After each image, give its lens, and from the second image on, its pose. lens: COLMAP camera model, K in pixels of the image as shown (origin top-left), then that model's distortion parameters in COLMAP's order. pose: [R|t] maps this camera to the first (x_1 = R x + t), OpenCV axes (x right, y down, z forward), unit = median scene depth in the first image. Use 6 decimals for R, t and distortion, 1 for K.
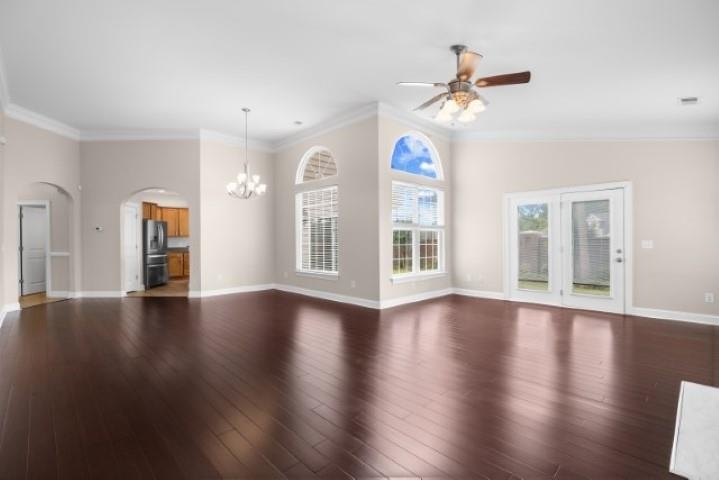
lens RADIAL K [[327.8, 0, 359.5], [0, 327.8, 240.0], [0, 0, 1]] dist [-0.022661, -0.000275]
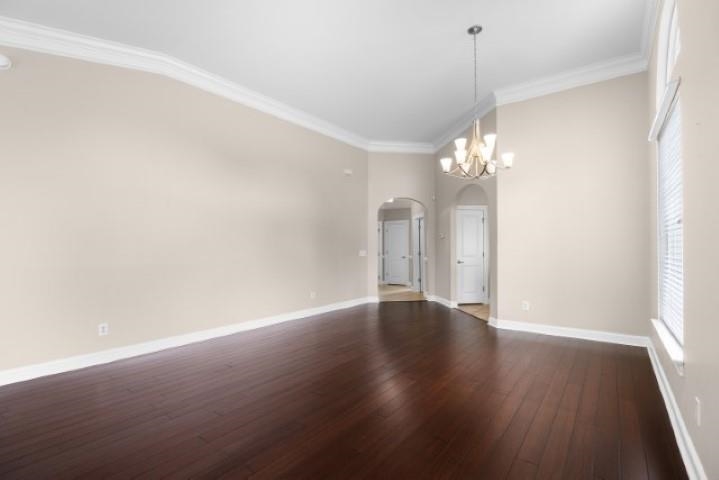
lens RADIAL K [[331.8, 0, 357.4], [0, 331.8, 244.6], [0, 0, 1]] dist [-0.012382, -0.000065]
pose [[0.149850, -0.006266, -0.988689, 0.172778], [0.002718, 0.999979, -0.005925, -0.002008], [0.988705, -0.001800, 0.149864, 0.569174]]
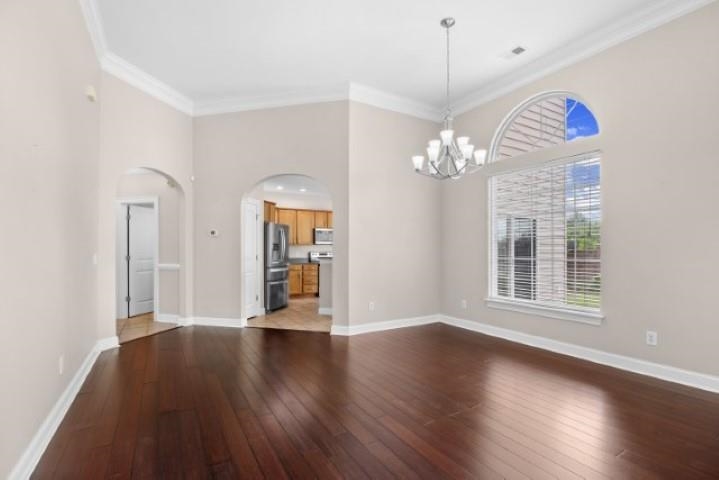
lens RADIAL K [[338.7, 0, 356.3], [0, 338.7, 252.9], [0, 0, 1]] dist [-0.012262, -0.000054]
pose [[0.969119, 0.012140, -0.246296, -0.290945], [-0.011128, 0.999923, 0.005499, 0.003410], [0.246343, -0.002589, 0.969179, 0.317193]]
